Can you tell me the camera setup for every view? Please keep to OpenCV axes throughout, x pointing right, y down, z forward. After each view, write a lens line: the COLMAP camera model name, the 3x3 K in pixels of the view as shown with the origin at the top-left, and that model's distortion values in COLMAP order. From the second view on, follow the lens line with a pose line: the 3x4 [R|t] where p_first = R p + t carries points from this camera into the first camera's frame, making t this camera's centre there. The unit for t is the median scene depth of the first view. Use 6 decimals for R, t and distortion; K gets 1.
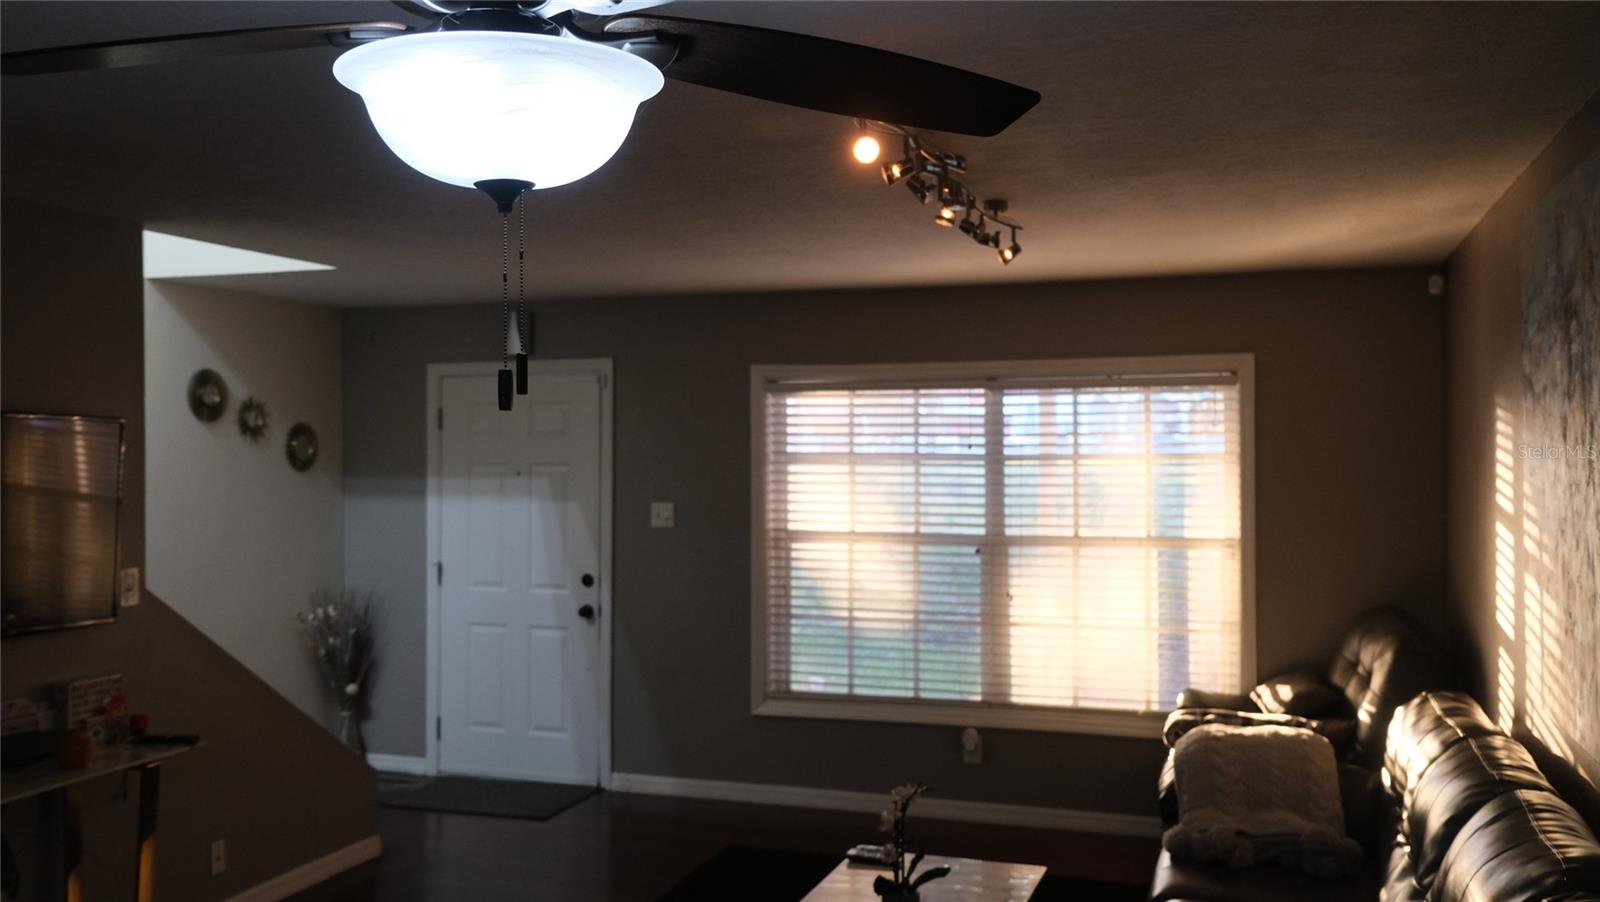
lens RADIAL K [[1454.3, 0, 800.0], [0, 1454.3, 451.0], [0, 0, 1]] dist [-0.000224, 0.000155]
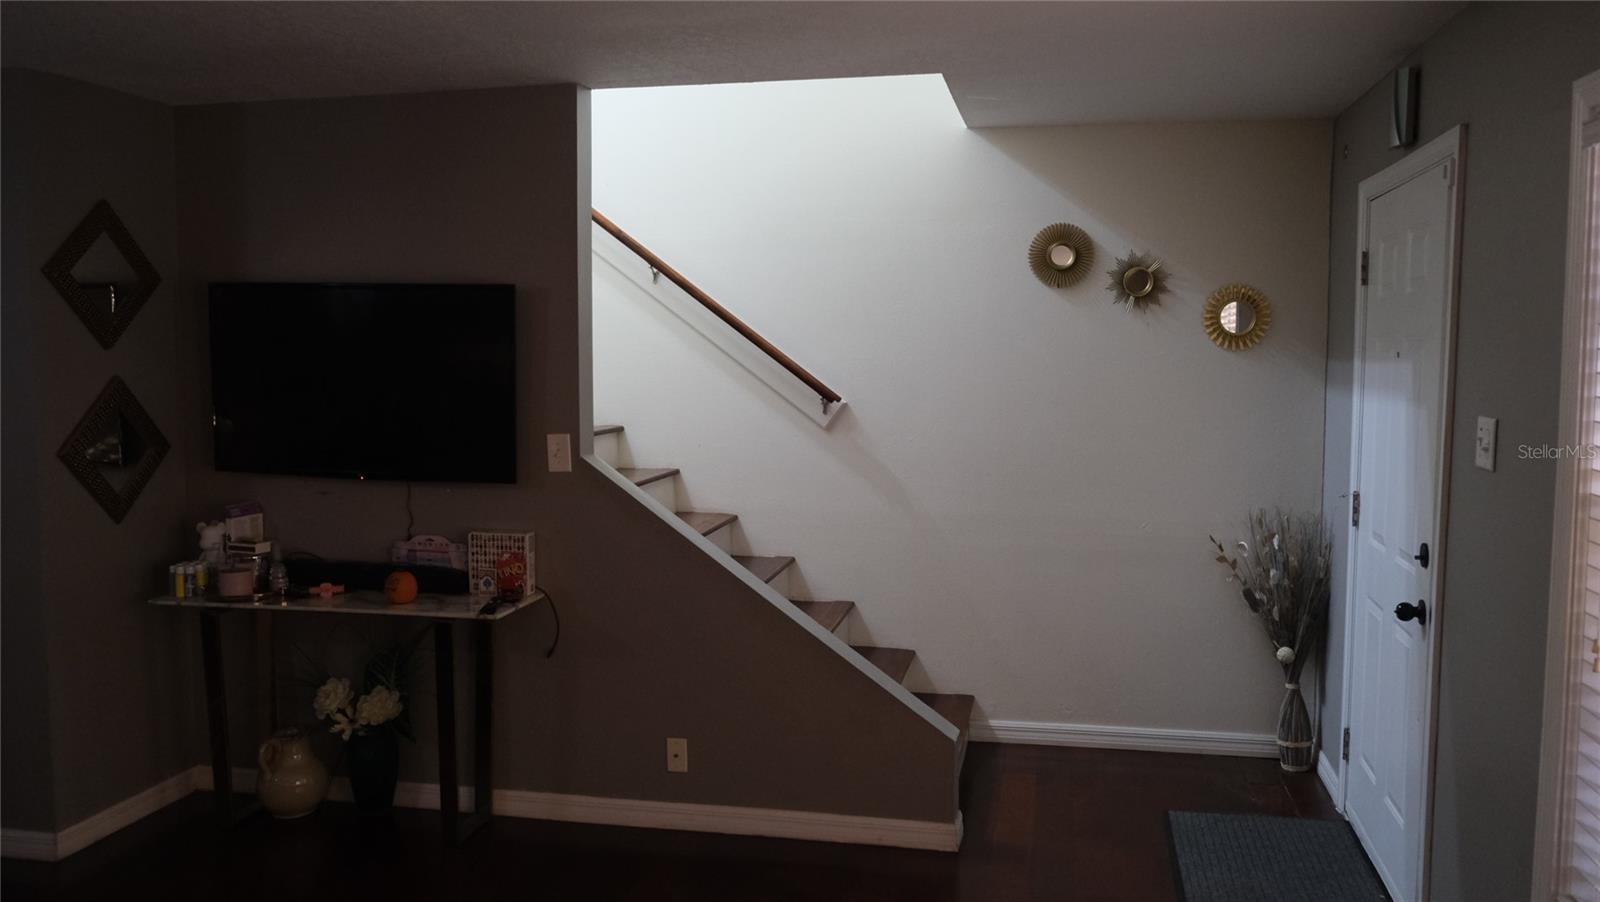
lens RADIAL K [[1243.7, 0, 800.0], [0, 1243.7, 451.0], [0, 0, 1]] dist [-0.015621, 0.044080]
pose [[0.093532, 0.091806, -0.991374, 0.290579], [-0.000987, 0.995748, 0.092118, 0.008706], [0.995616, -0.007637, 0.093225, 0.768232]]
